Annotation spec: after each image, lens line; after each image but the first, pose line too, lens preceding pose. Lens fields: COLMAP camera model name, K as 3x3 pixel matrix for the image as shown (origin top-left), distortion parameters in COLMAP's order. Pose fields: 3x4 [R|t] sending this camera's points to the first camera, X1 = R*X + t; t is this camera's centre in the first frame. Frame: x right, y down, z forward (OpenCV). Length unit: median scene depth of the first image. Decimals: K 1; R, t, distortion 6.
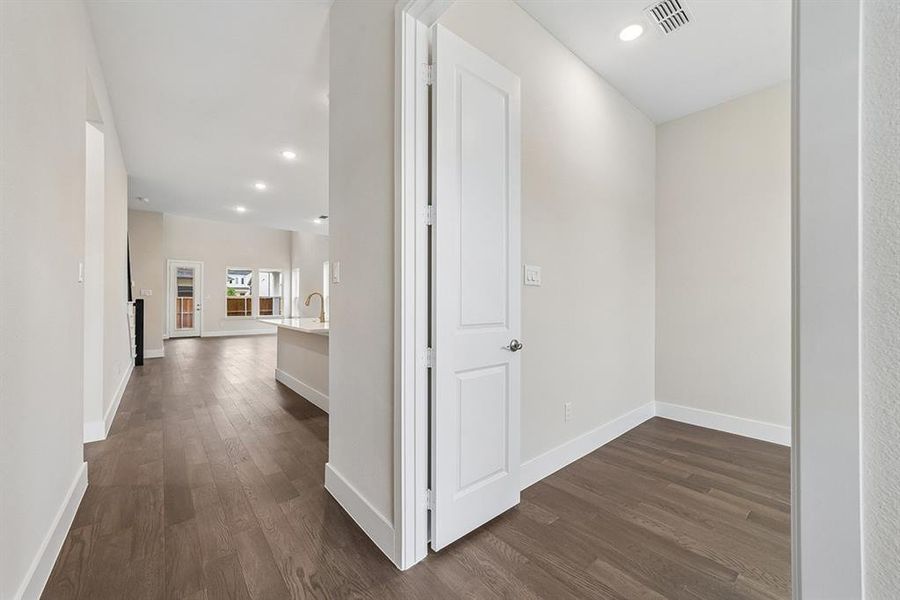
lens RADIAL K [[348.6, 0, 453.4], [0, 348.6, 300.7], [0, 0, 1]] dist [-0.001033, 0.000367]
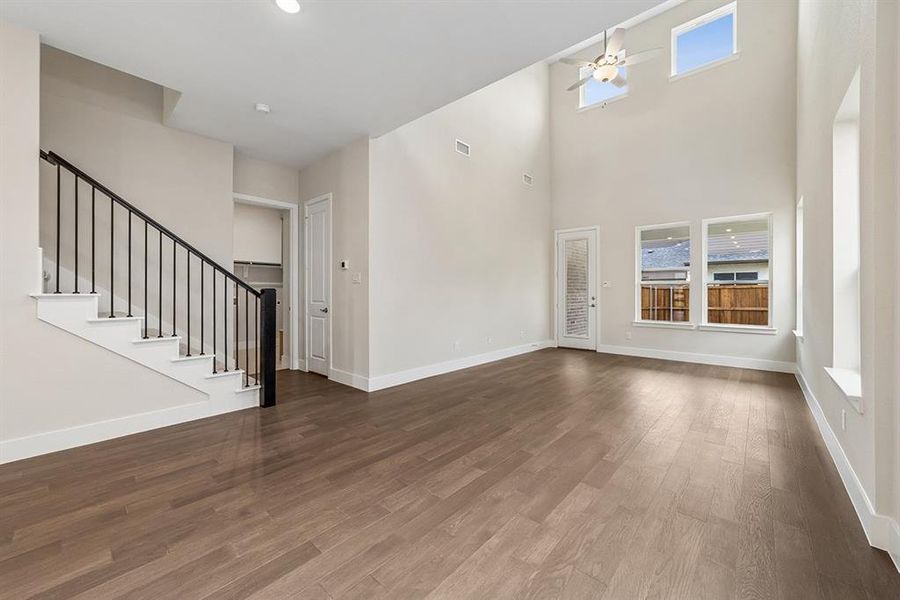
lens RADIAL K [[347.0, 0, 440.1], [0, 347.0, 291.8], [0, 0, 1]] dist [-0.001014, 0.000017]
pose [[0.128102, -0.004496, -0.991751, -0.161612], [0.006203, 0.999974, -0.003732, 0.001547], [0.991742, -0.005674, 0.128126, 0.622566]]
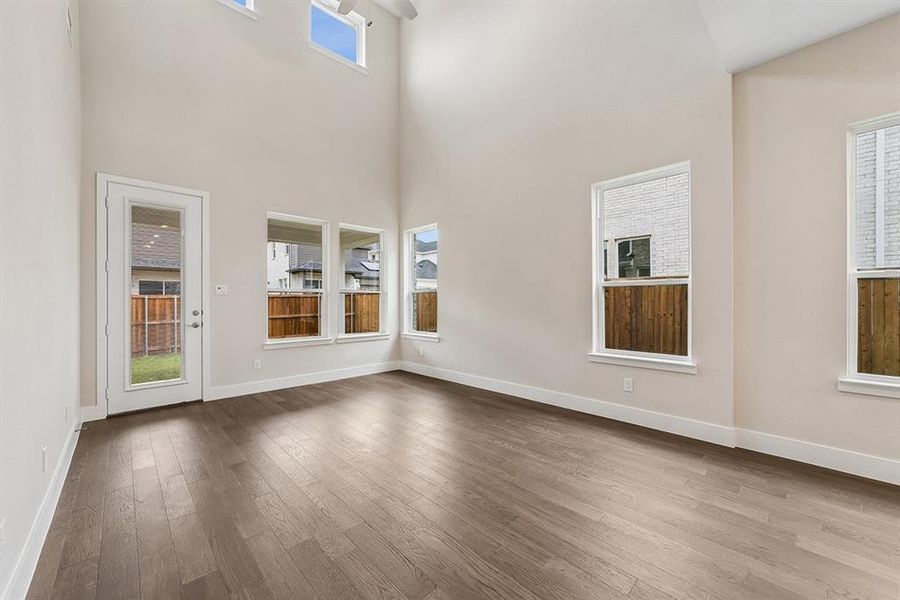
lens RADIAL K [[348.6, 0, 453.4], [0, 348.6, 300.7], [0, 0, 1]] dist [-0.001033, 0.000367]
pose [[0.998116, -0.008025, 0.060827, -0.462051], [0.007648, 0.999950, 0.006435, -0.000534], [-0.060875, -0.005958, 0.998128, 0.591883]]
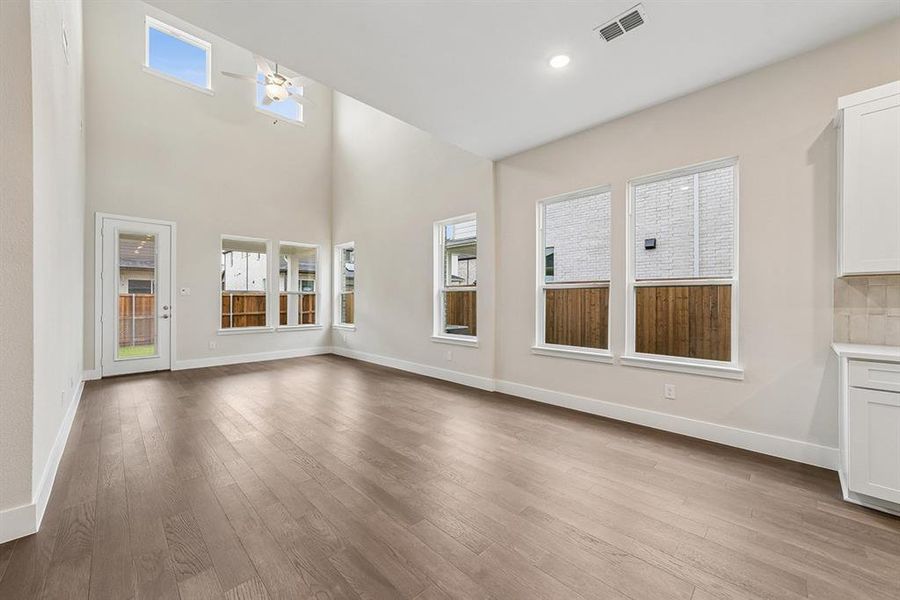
lens RADIAL K [[348.6, 0, 453.4], [0, 348.6, 300.7], [0, 0, 1]] dist [-0.001033, 0.000367]
pose [[0.997105, -0.001823, 0.076018, -0.336375], [0.001270, 0.999972, 0.007311, -0.000832], [-0.076029, -0.007193, 0.997080, 0.441391]]
